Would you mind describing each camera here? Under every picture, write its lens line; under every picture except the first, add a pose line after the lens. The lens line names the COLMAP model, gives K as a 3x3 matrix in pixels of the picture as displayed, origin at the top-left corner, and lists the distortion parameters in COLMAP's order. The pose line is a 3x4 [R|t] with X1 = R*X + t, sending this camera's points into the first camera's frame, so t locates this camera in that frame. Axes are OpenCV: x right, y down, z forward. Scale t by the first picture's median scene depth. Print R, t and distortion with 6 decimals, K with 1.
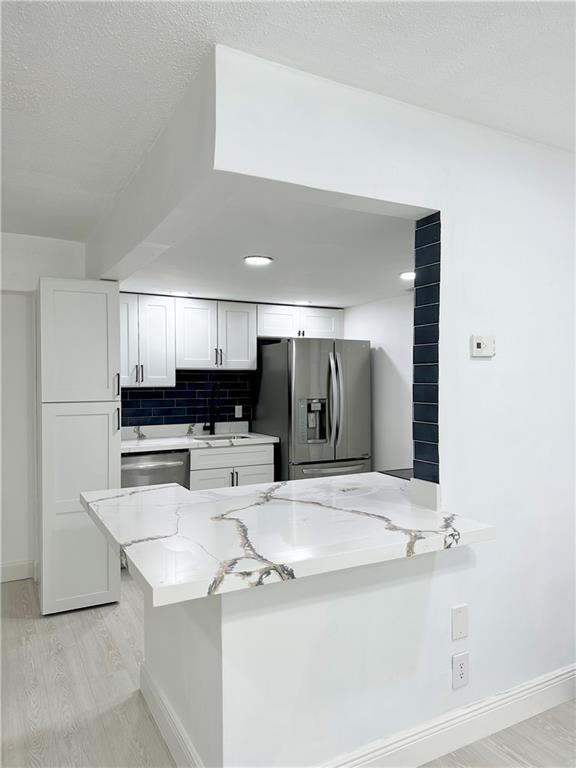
lens RADIAL K [[540.8, 0, 287.0], [0, 540.8, 383.2], [0, 0, 1]] dist [0.003162, 0.000092]
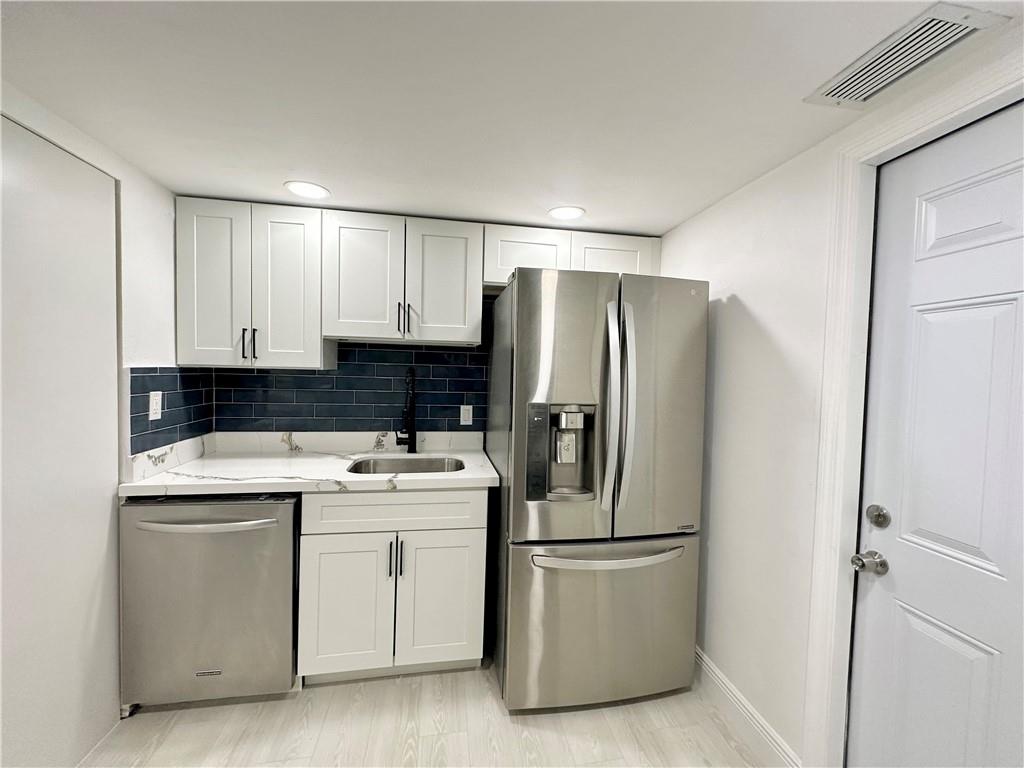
lens RADIAL K [[409.4, 0, 515.6], [0, 409.4, 384.4], [0, 0, 1]] dist [-0.001327, 0.000817]
pose [[0.950028, 0.038060, -0.309834, 0.112061], [-0.030795, 0.999125, 0.028305, 0.003622], [0.310641, -0.017349, 0.950369, 0.637159]]
